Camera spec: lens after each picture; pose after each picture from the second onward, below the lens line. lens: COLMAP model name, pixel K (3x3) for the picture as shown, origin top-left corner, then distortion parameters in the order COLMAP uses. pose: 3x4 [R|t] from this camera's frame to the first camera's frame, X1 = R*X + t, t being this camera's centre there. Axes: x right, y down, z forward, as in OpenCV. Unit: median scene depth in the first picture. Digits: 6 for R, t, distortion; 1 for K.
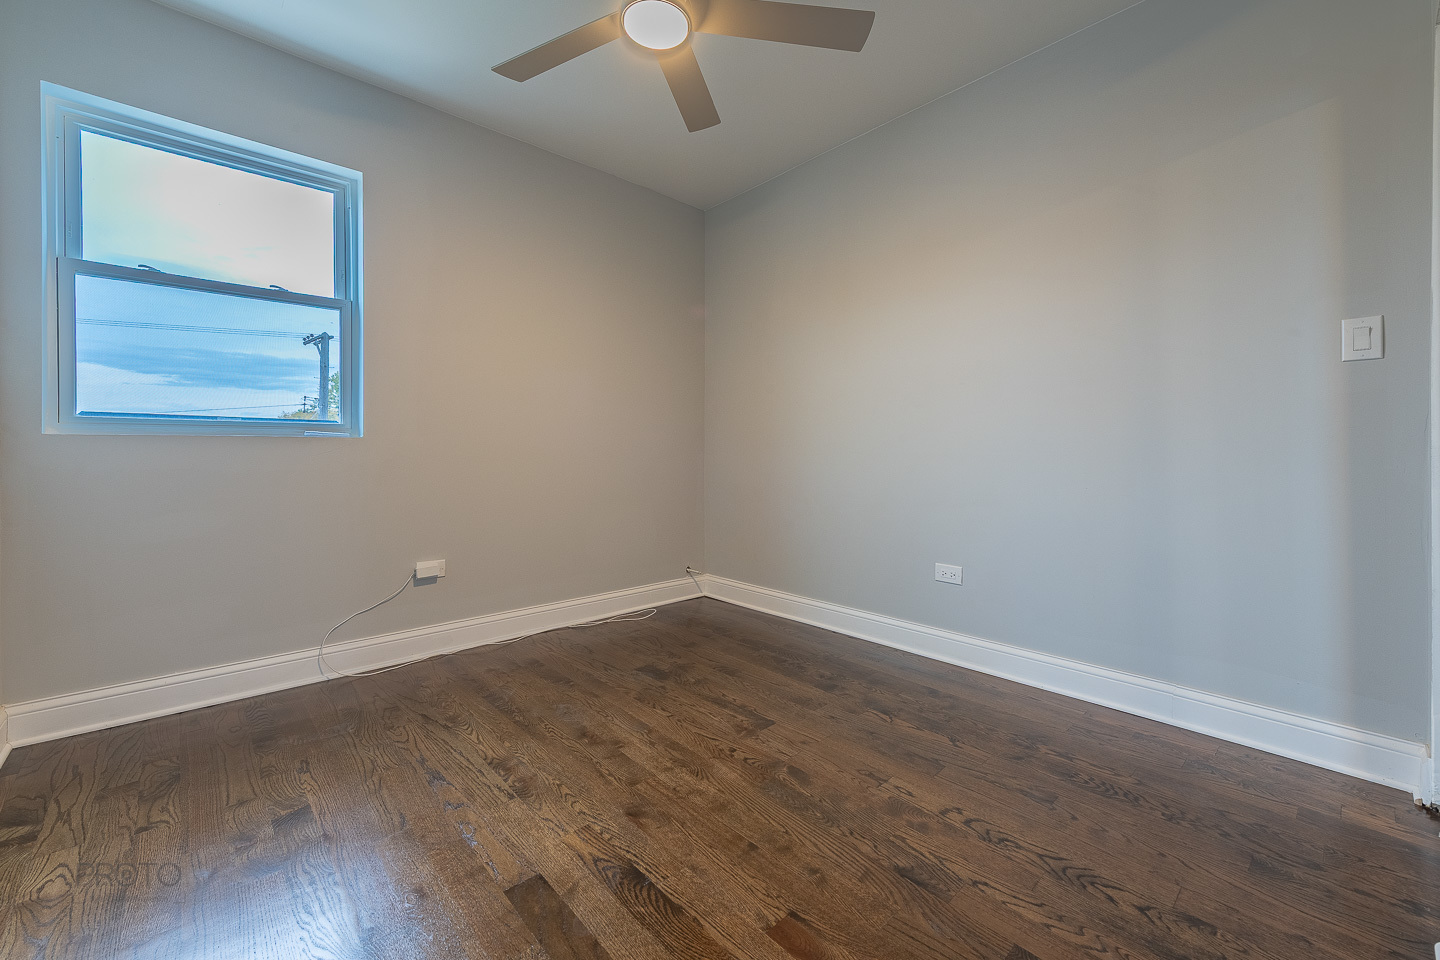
lens RADIAL K [[594.9, 0, 718.0], [0, 594.9, 462.1], [0, 0, 1]] dist [0.022734, -0.007910]
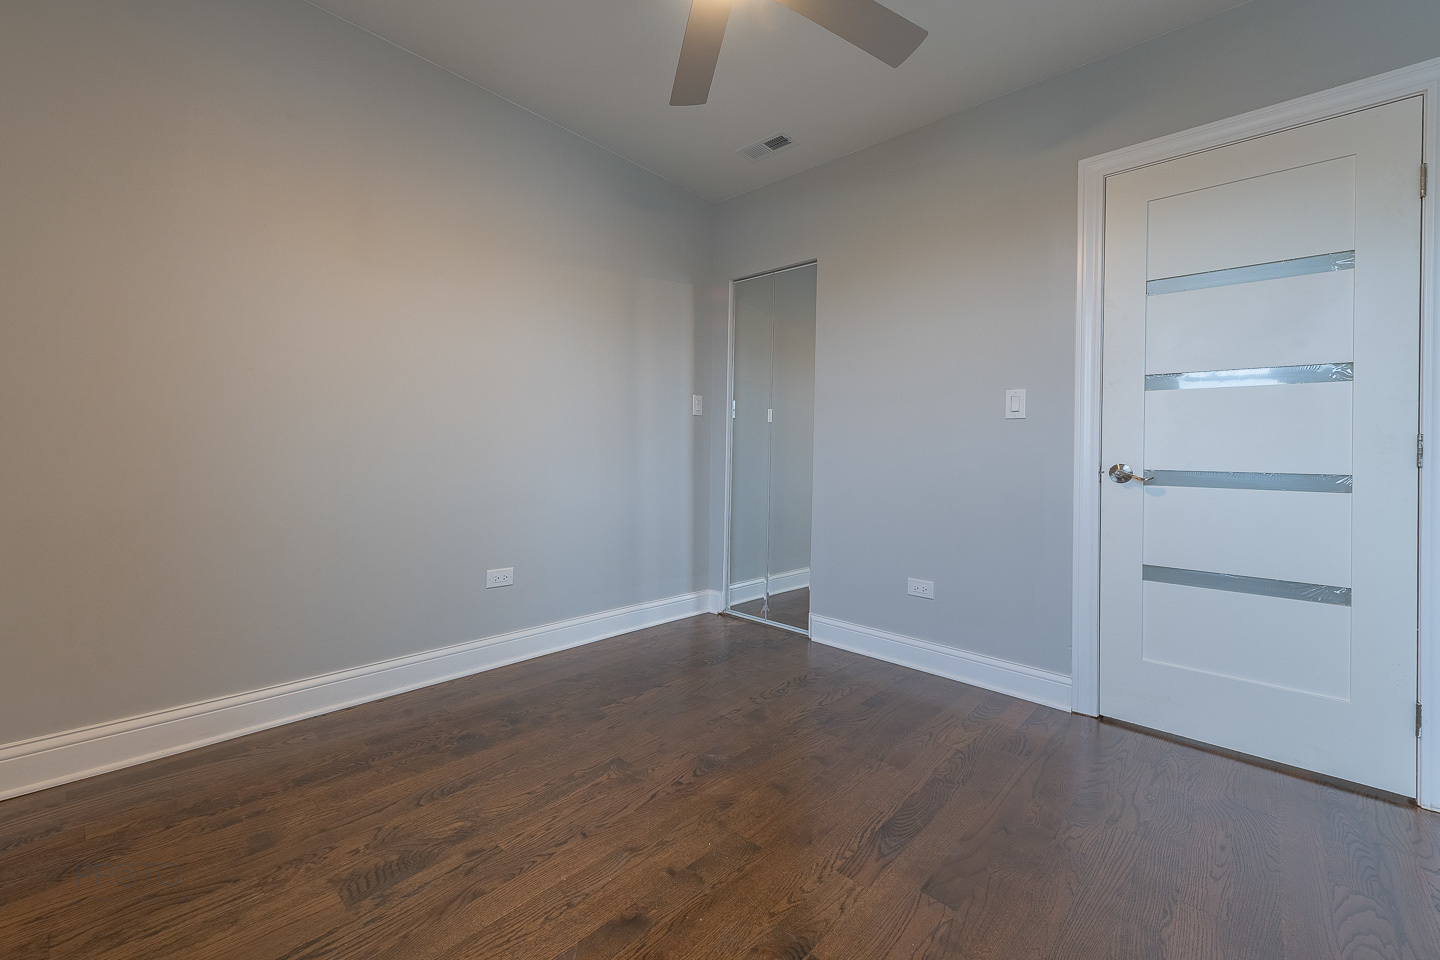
lens RADIAL K [[594.9, 0, 718.0], [0, 594.9, 462.1], [0, 0, 1]] dist [0.022734, -0.007910]
pose [[-0.109806, -0.008690, 0.993915, -0.900121], [-0.005100, 0.999954, 0.008179, -0.022597], [-0.993940, -0.004170, -0.109846, 1.046204]]
